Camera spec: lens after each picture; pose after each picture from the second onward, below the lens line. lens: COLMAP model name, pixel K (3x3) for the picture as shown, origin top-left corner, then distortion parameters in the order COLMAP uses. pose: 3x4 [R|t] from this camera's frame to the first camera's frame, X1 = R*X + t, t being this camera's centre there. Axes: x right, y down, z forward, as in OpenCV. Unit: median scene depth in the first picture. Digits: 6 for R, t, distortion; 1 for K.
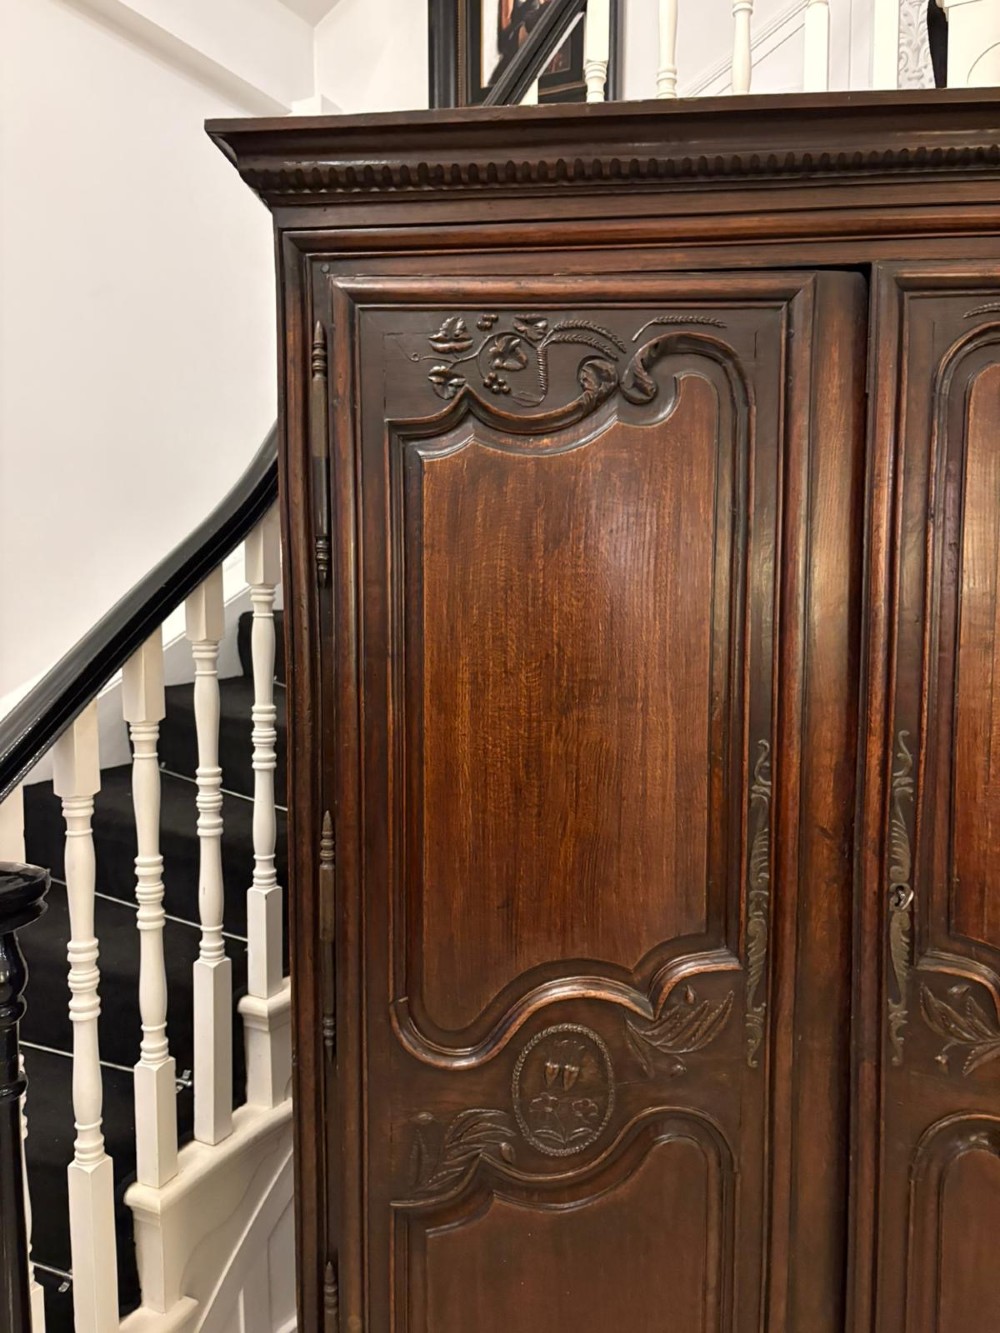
lens RADIAL K [[1077.7, 0, 527.6], [0, 1077.7, 681.9], [0, 0, 1]] dist [0.058836, -0.070039]
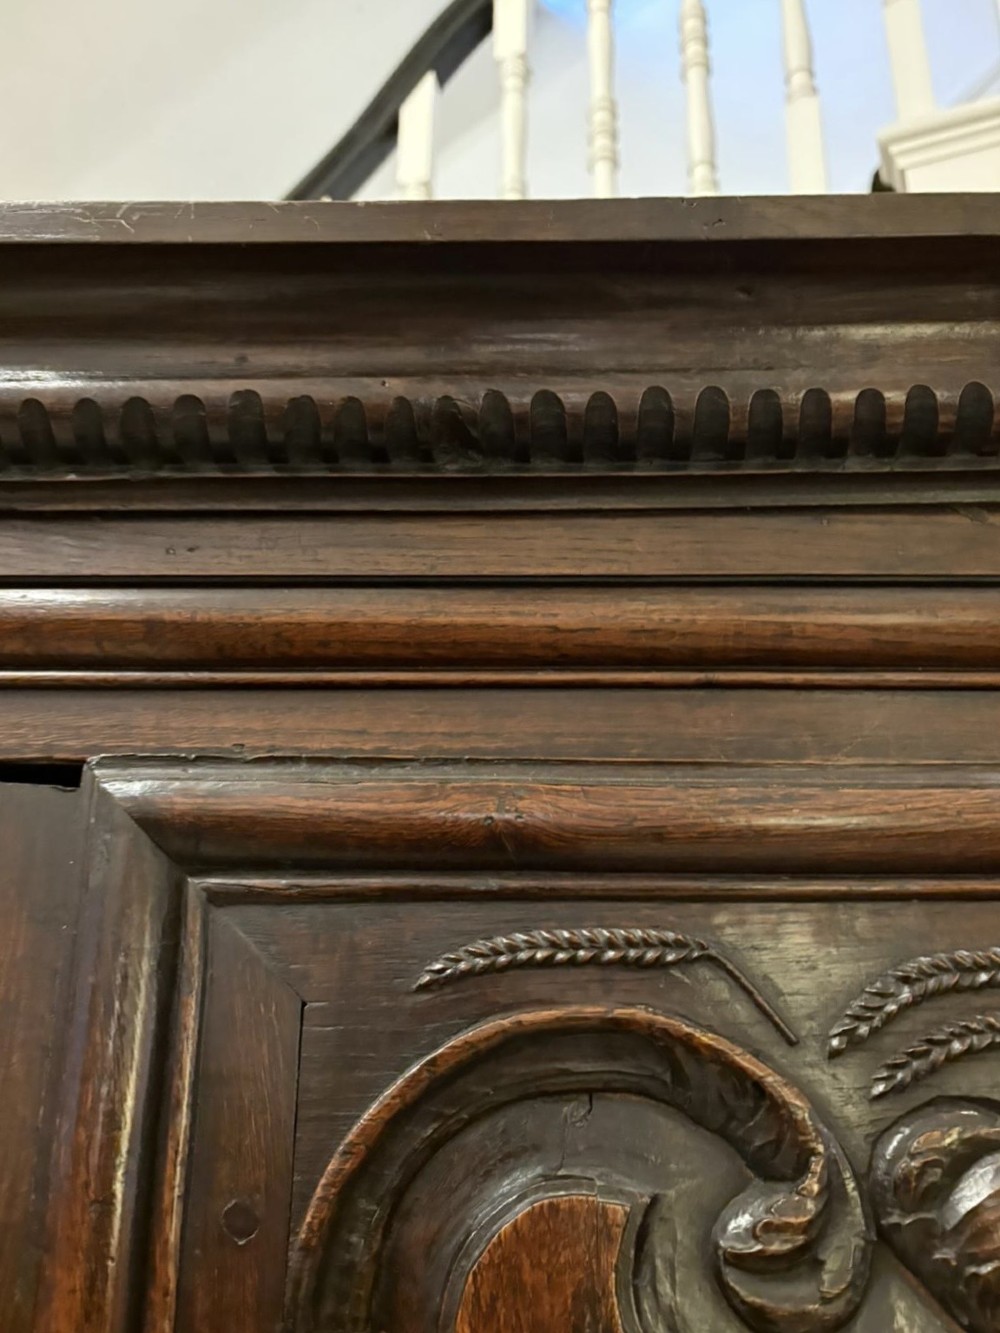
lens RADIAL K [[1077.7, 0, 495.3], [0, 1077.7, 658.2], [0, 0, 1]] dist [0.058836, -0.070039]
pose [[0.997384, 0.030175, 0.065679, 0.373657], [0.000064, 0.908318, -0.418281, -0.280072], [-0.072279, 0.417191, 0.905940, 0.699650]]
